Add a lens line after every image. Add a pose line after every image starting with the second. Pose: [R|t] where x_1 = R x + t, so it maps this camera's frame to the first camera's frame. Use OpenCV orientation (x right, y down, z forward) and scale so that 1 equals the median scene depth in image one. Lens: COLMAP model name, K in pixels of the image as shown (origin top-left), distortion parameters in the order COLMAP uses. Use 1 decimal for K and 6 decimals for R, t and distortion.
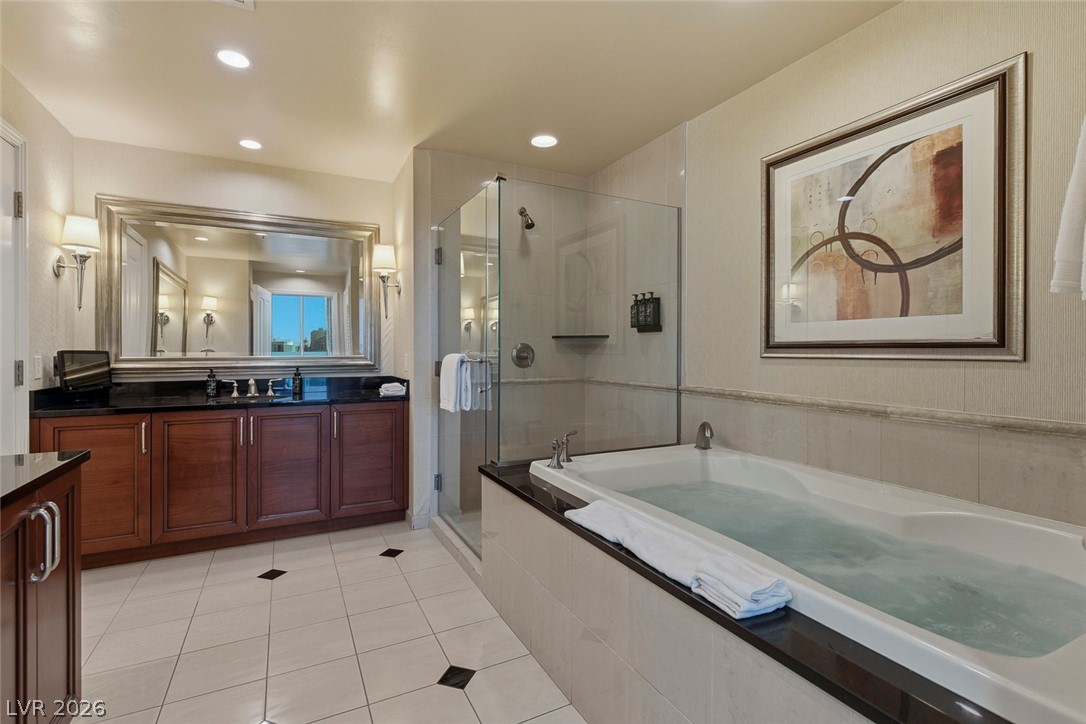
lens RADIAL K [[498.3, 0, 537.2], [0, 498.3, 350.0], [0, 0, 1]] dist [0.001939, 0.000207]
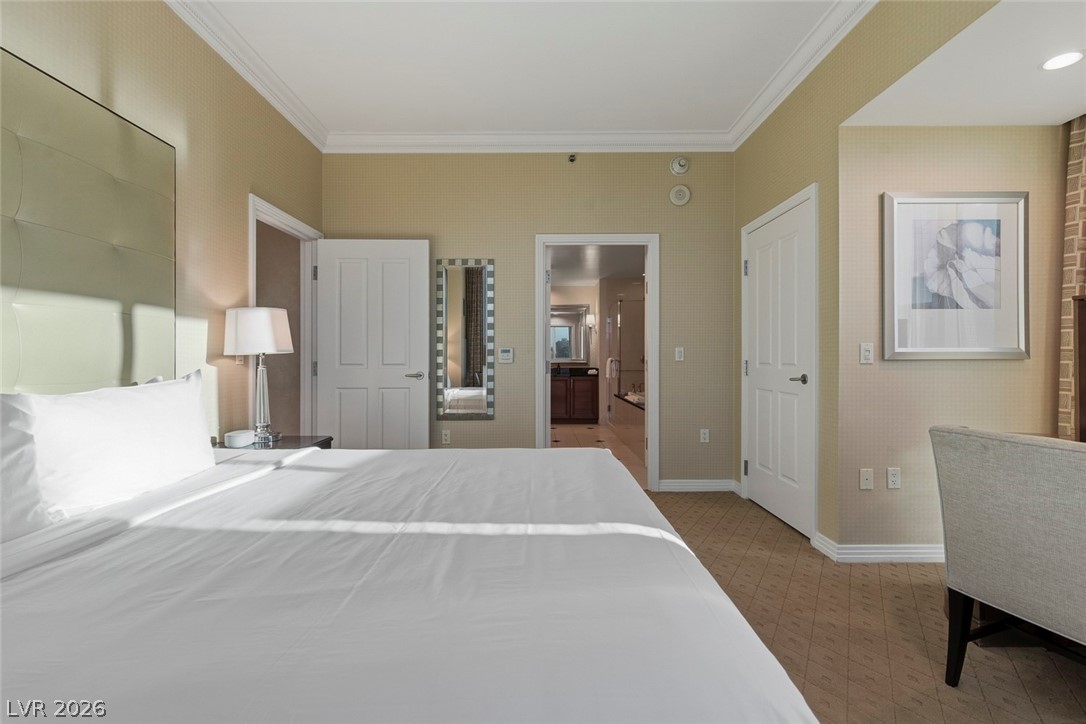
lens RADIAL K [[493.7, 0, 539.0], [0, 493.7, 353.6], [0, 0, 1]] dist [0.001987, -0.000151]
pose [[0.896171, -0.003458, -0.443695, 0.685560], [0.000073, 0.999971, -0.007647, 0.003734], [0.443708, 0.006821, 0.896145, -1.627240]]
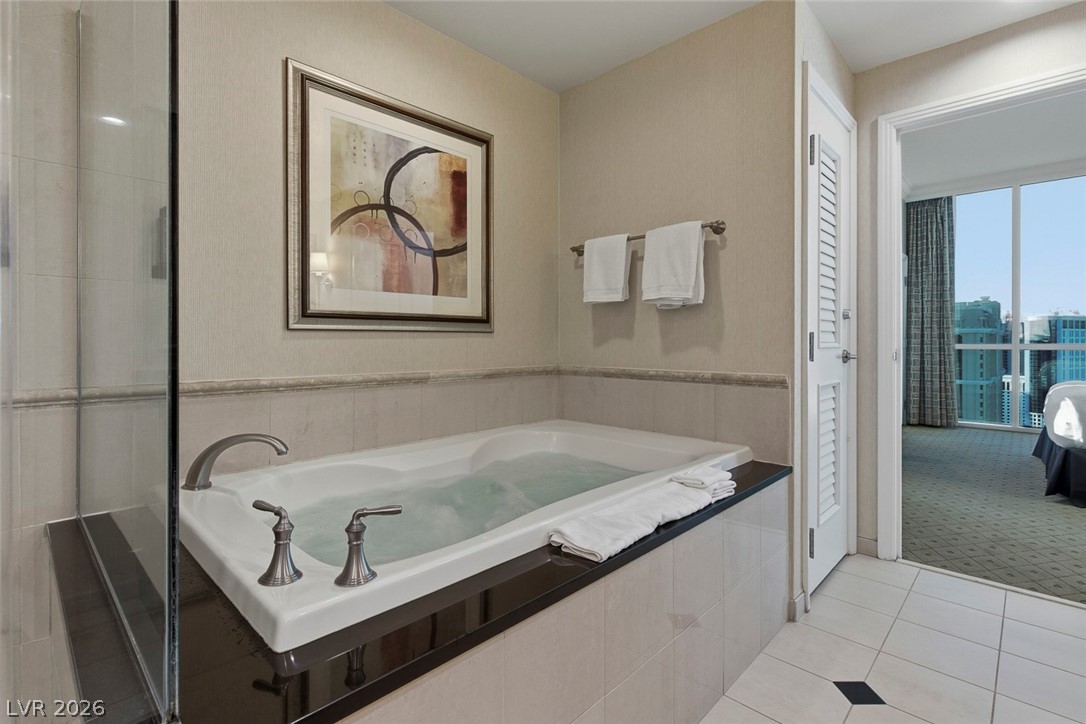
lens RADIAL K [[498.3, 0, 537.2], [0, 498.3, 350.0], [0, 0, 1]] dist [0.001939, 0.000207]
pose [[-0.313343, -0.009784, 0.949589, -0.300957], [0.007332, 0.999892, 0.012722, 0.031785], [-0.949612, 0.010949, -0.313238, 0.736619]]
